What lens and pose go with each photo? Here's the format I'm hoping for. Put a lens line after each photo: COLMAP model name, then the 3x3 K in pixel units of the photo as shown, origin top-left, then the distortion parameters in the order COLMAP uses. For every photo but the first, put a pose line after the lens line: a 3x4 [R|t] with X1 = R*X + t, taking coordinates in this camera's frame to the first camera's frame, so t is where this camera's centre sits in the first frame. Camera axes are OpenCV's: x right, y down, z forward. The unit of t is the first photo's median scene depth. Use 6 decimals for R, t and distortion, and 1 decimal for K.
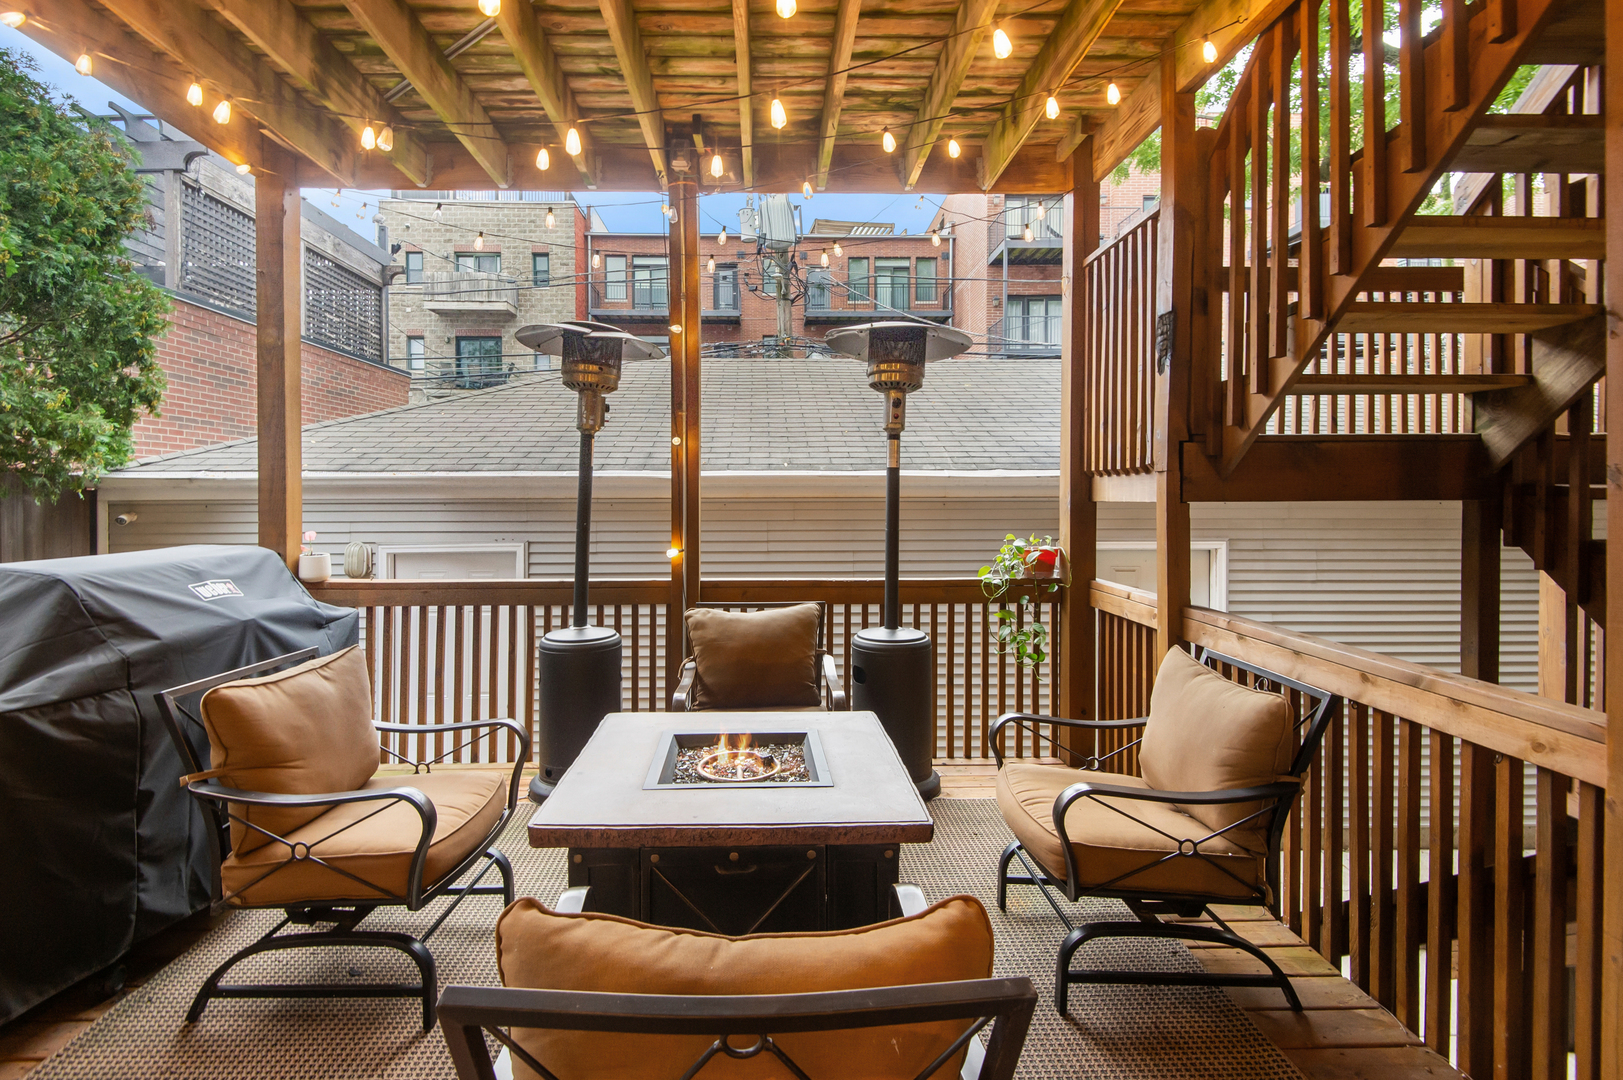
lens RADIAL K [[751.9, 0, 819.7], [0, 751.9, 497.1], [0, 0, 1]] dist [0.022056, -0.014017]
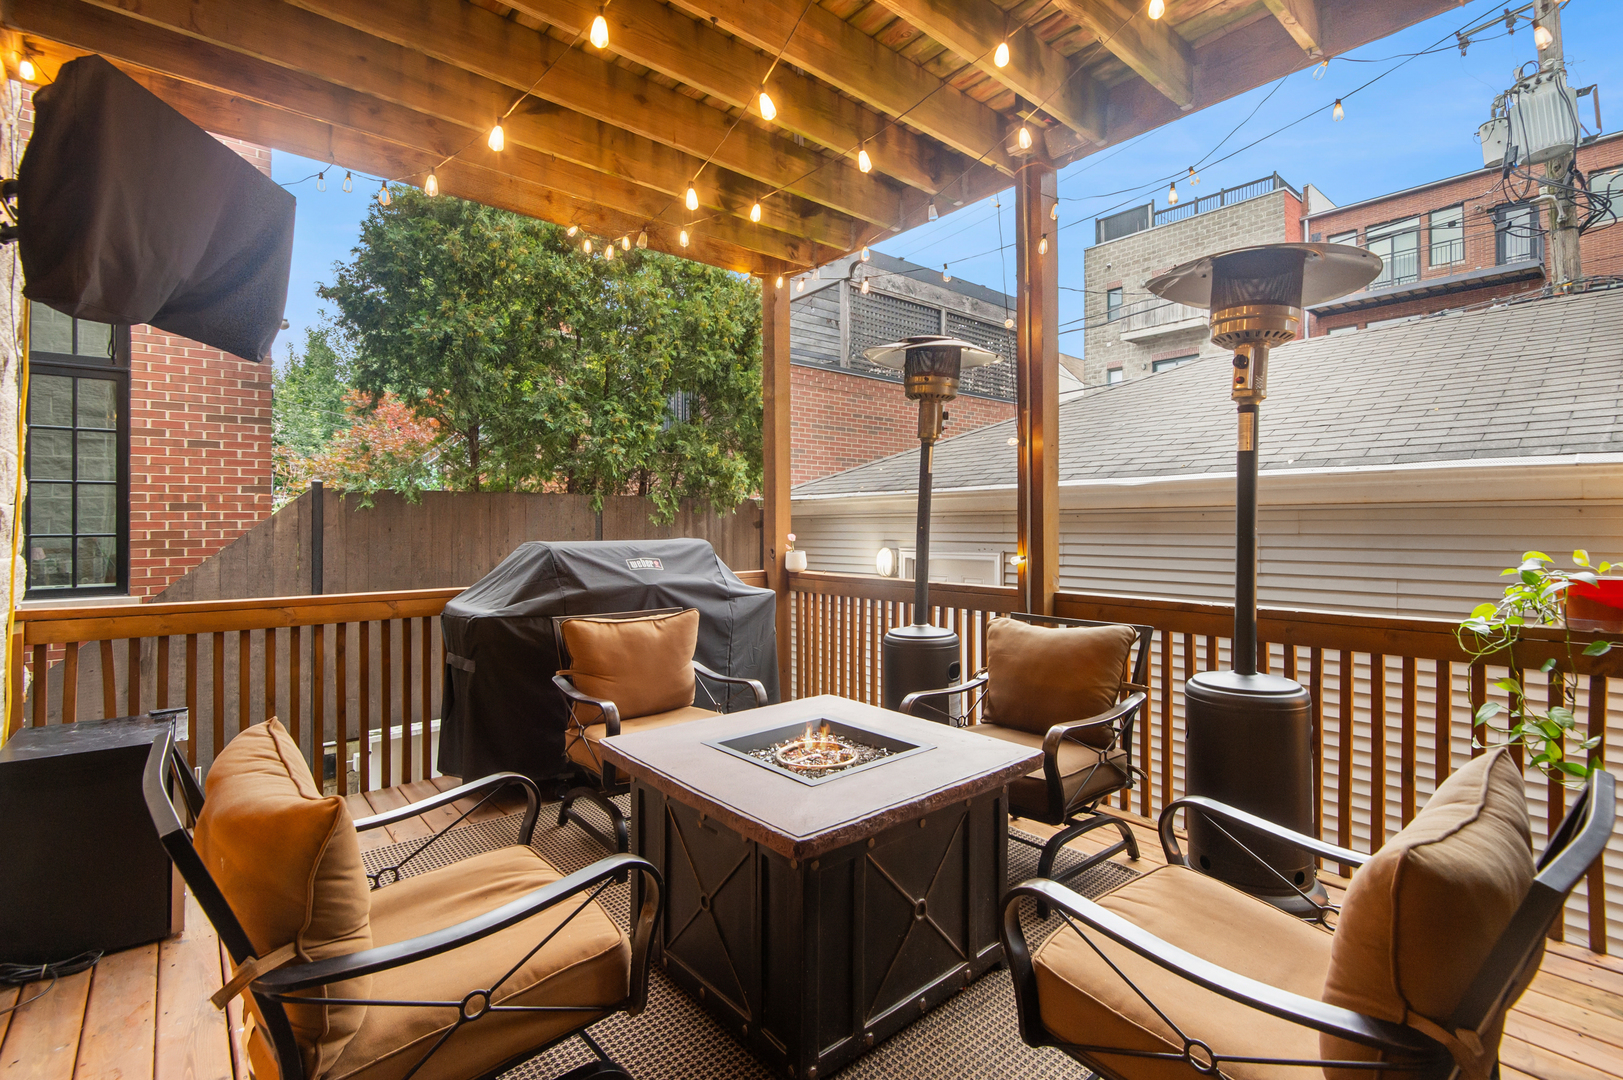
lens RADIAL K [[751.9, 0, 807.2], [0, 751.9, 513.6], [0, 0, 1]] dist [0.022056, -0.014017]
pose [[0.626492, -0.012387, -0.779330, 0.394553], [0.003691, 0.999910, -0.012926, 0.028589], [0.779419, 0.005222, 0.626481, 0.210503]]
